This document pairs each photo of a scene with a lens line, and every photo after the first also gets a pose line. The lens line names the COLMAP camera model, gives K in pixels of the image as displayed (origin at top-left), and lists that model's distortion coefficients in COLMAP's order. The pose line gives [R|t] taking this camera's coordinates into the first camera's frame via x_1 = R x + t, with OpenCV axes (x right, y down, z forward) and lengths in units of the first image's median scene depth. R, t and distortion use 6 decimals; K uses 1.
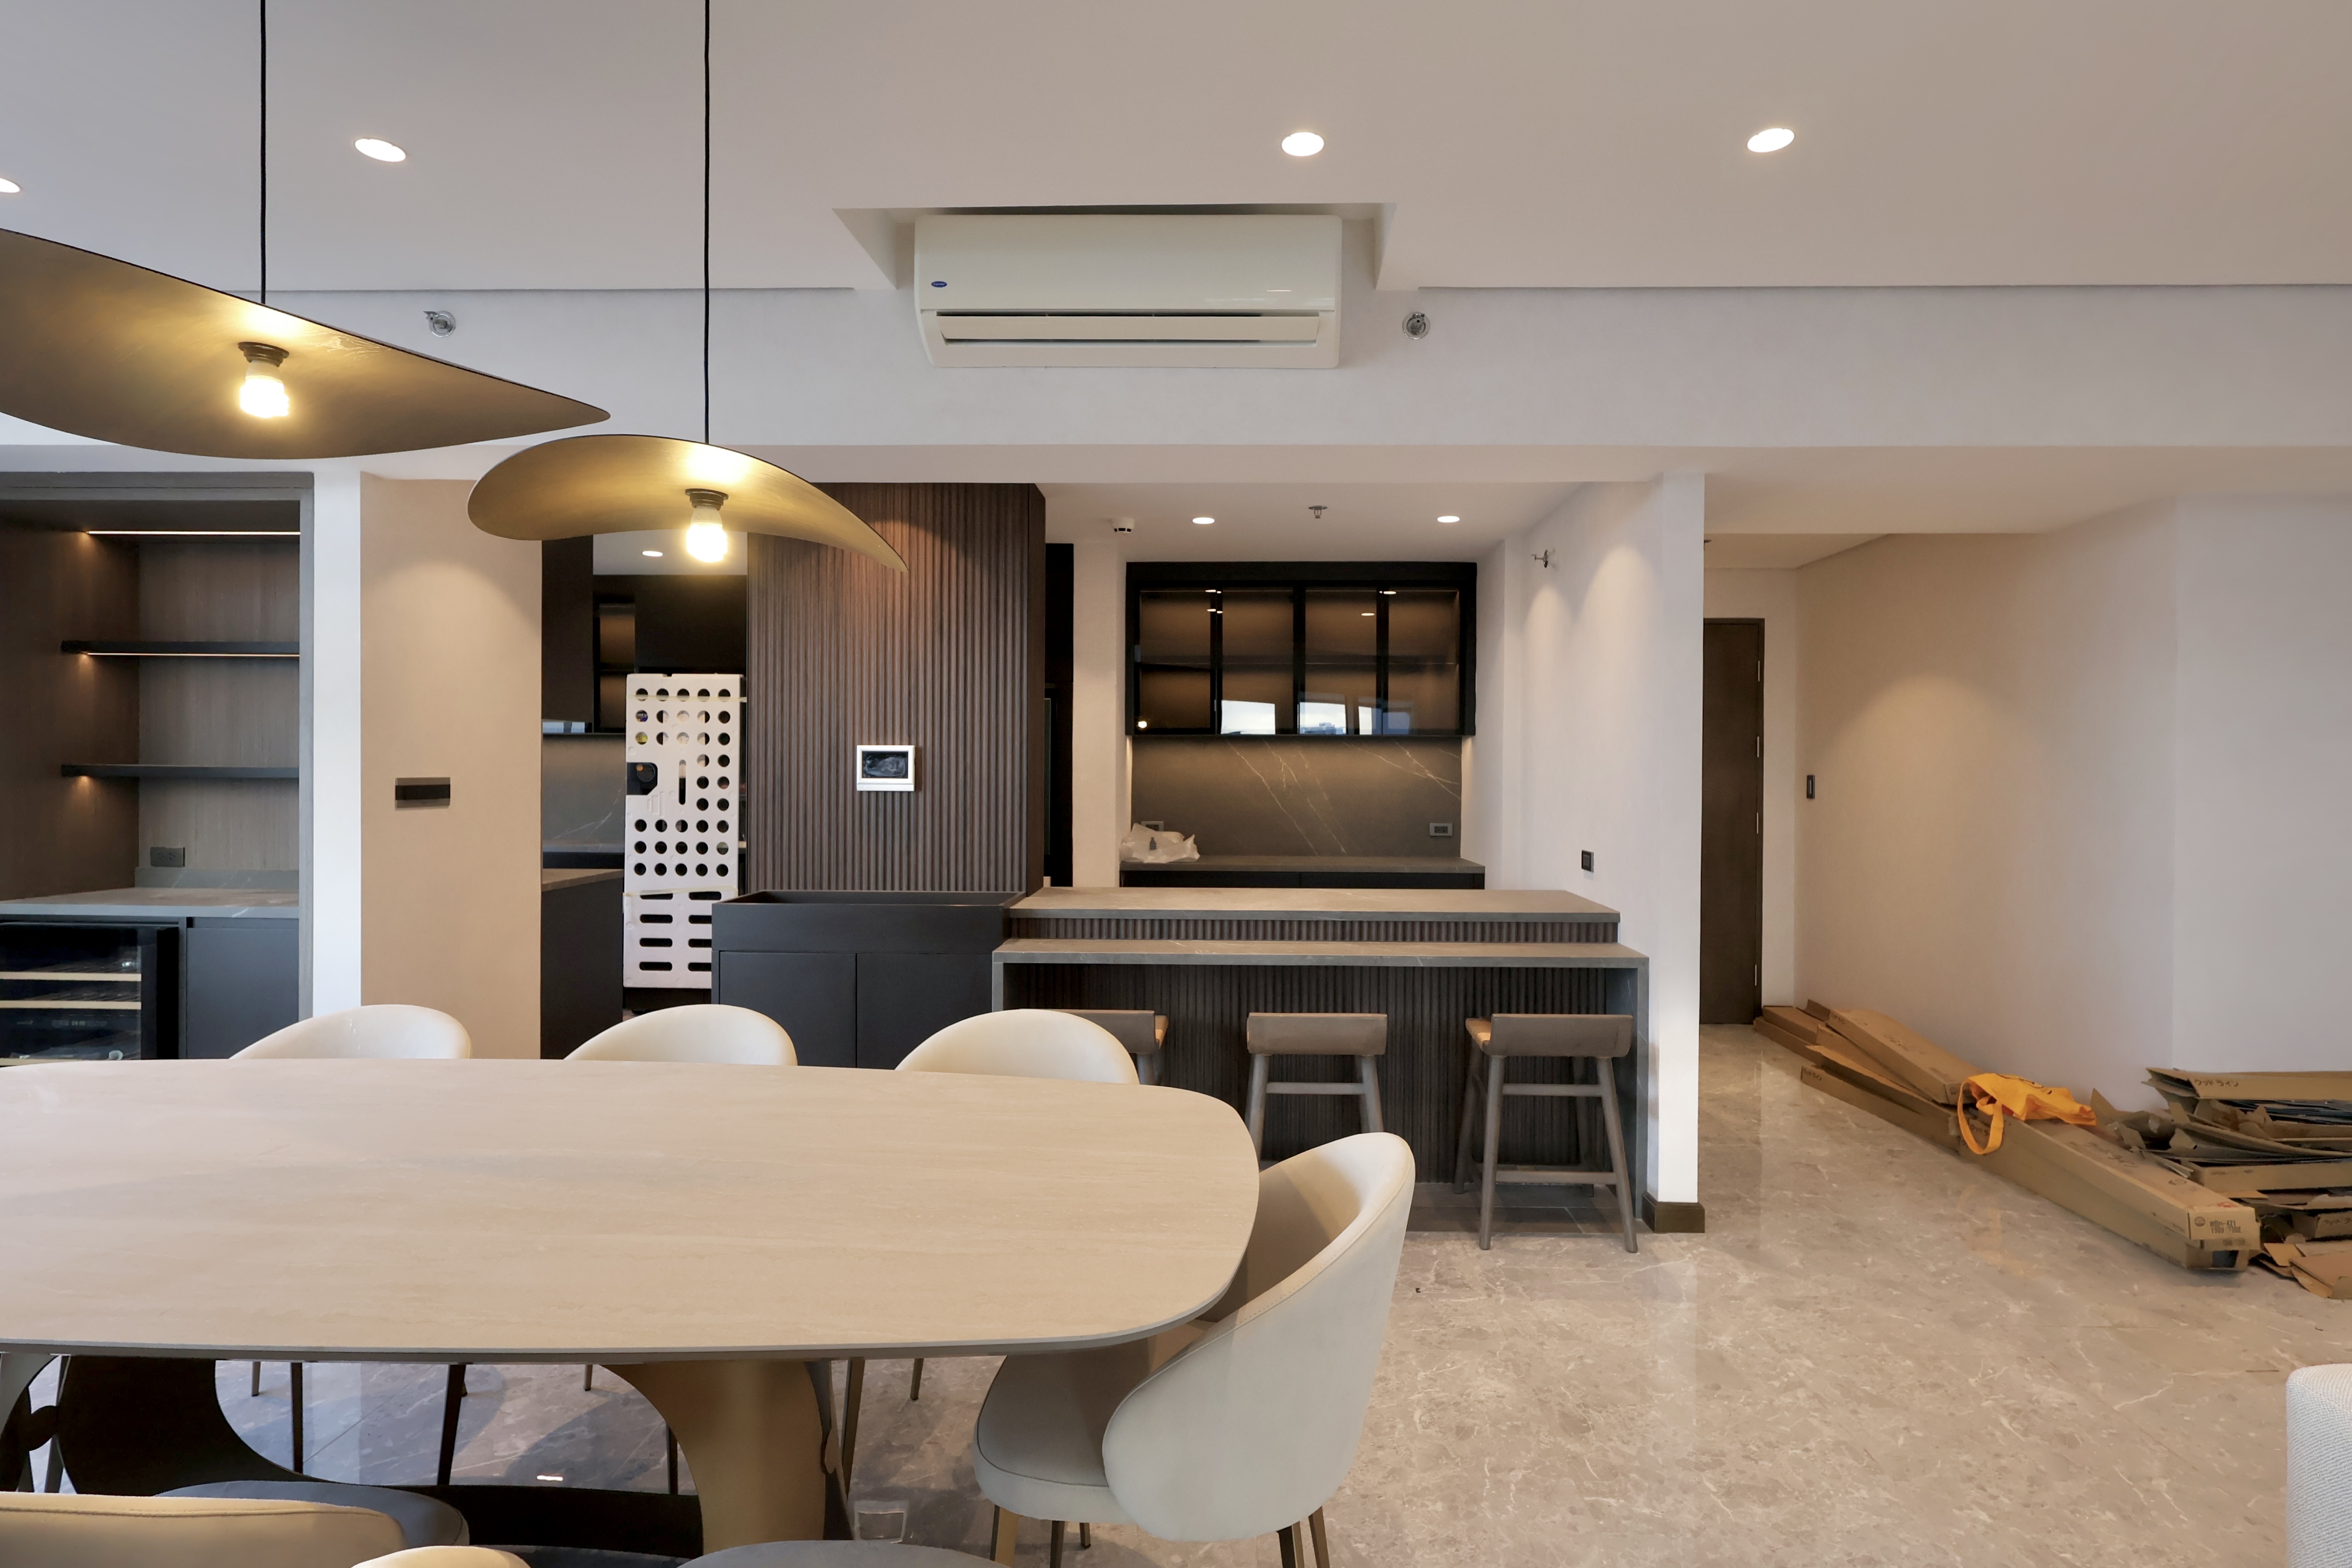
lens RADIAL K [[1178.5, 0, 1215.0], [0, 1178.5, 774.2], [0, 0, 1]] dist [-0.005101, -0.000586]
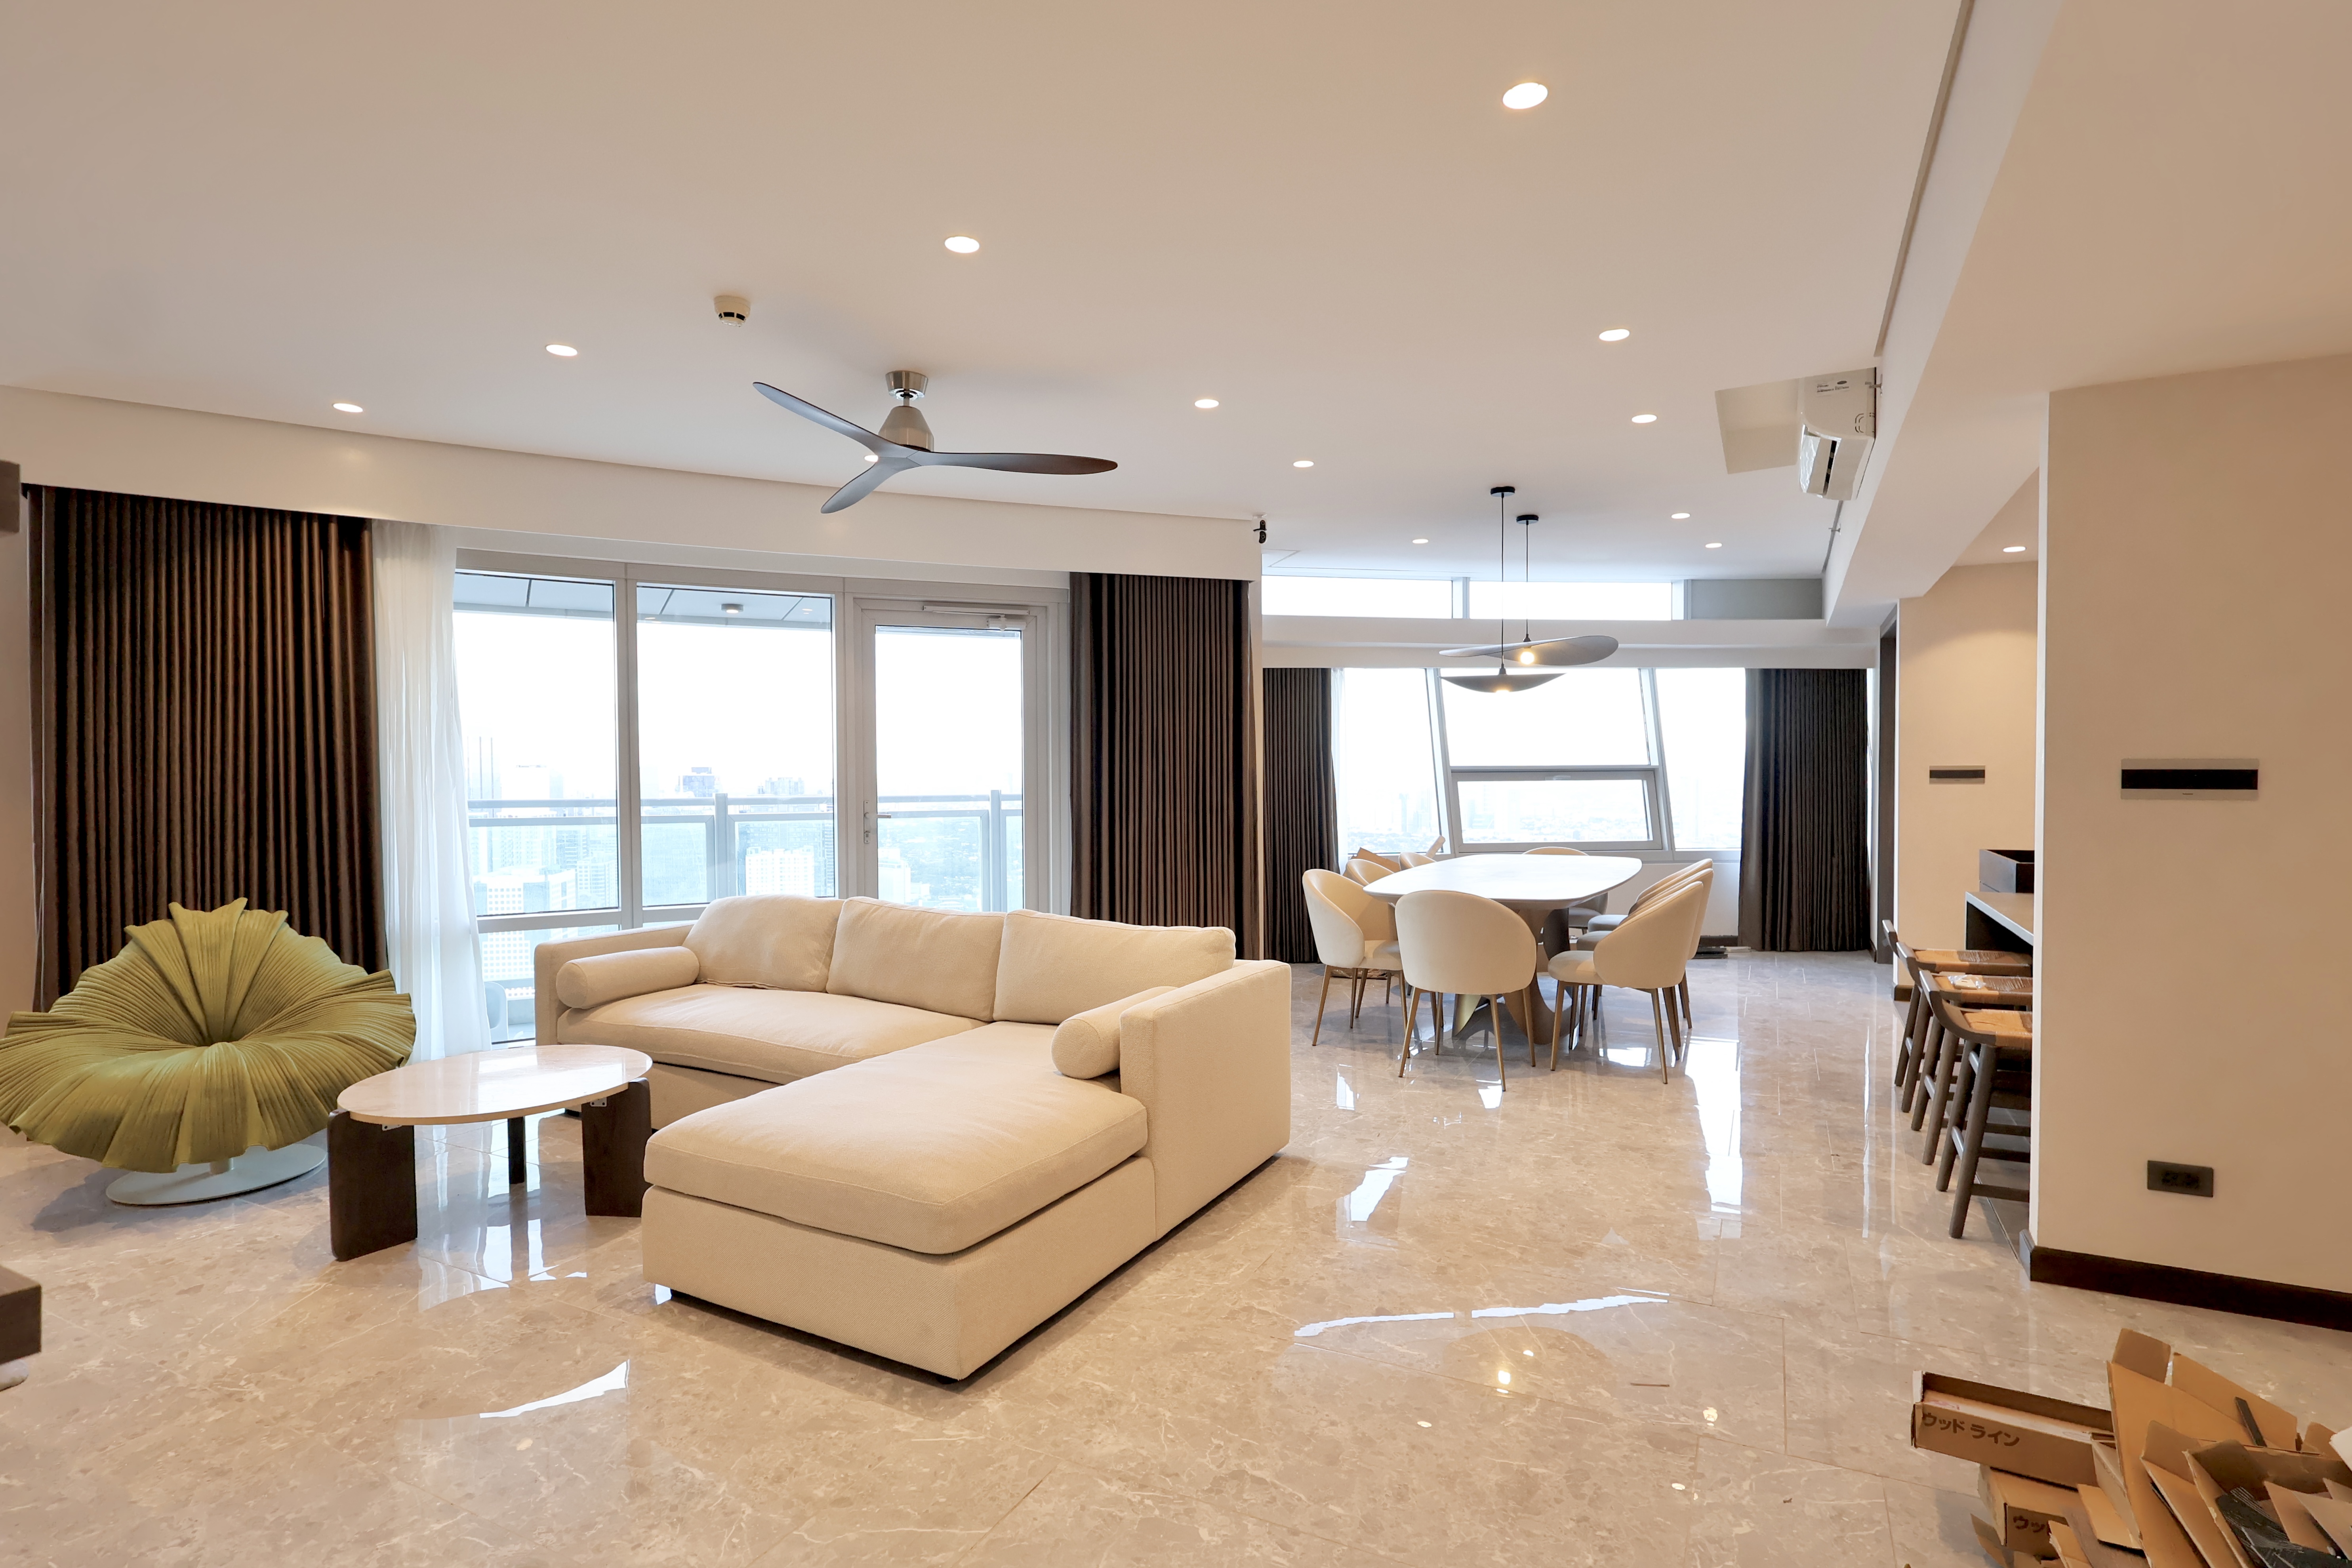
lens RADIAL K [[1168.6, 0, 1176.0], [0, 1168.6, 784.0], [0, 0, 1]] dist [-0.008590, -0.000363]
pose [[-0.441518, 0.004093, -0.897243, 1.219281], [-0.000599, 0.999988, 0.004857, 0.019507], [0.897252, 0.002682, -0.441510, 0.681907]]
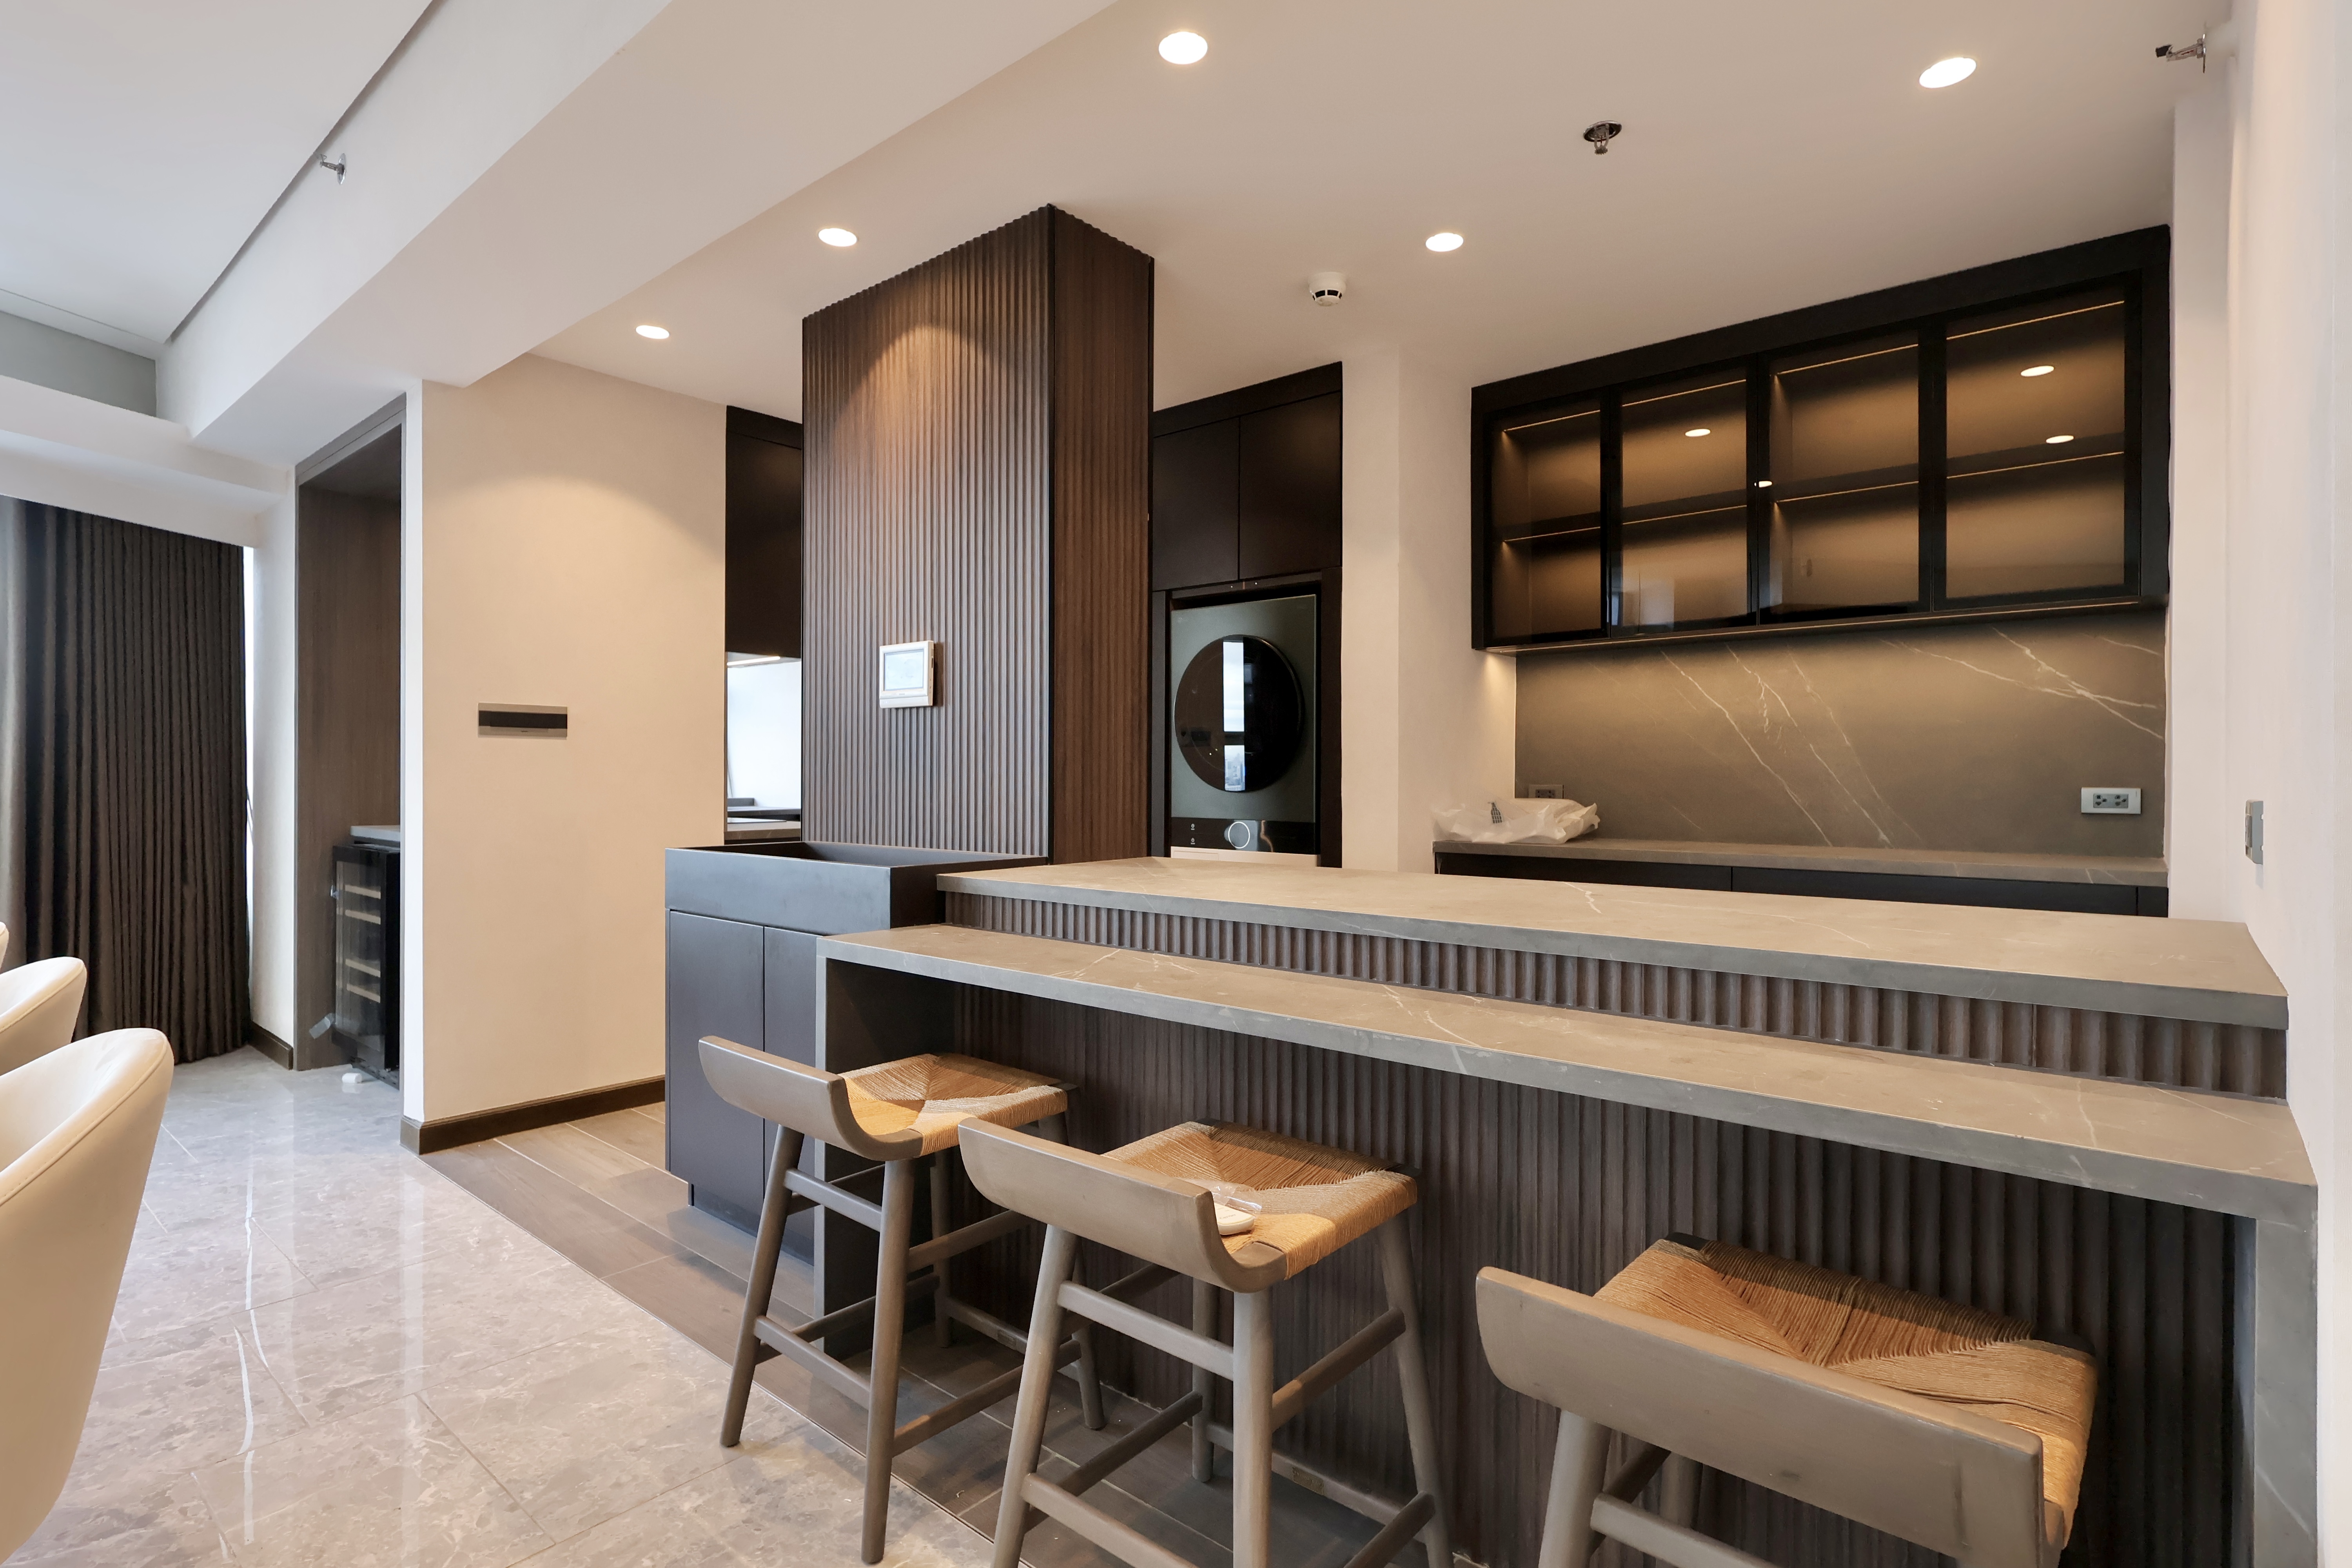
lens RADIAL K [[1143.6, 0, 1171.0], [0, 1143.6, 780.8], [0, 0, 1]] dist [-0.007803, 0.000241]
pose [[0.774310, -0.002051, -0.632803, 0.288156], [-0.000876, 0.999990, -0.004313, 0.062451], [0.632806, 0.003893, 0.774301, 0.577153]]
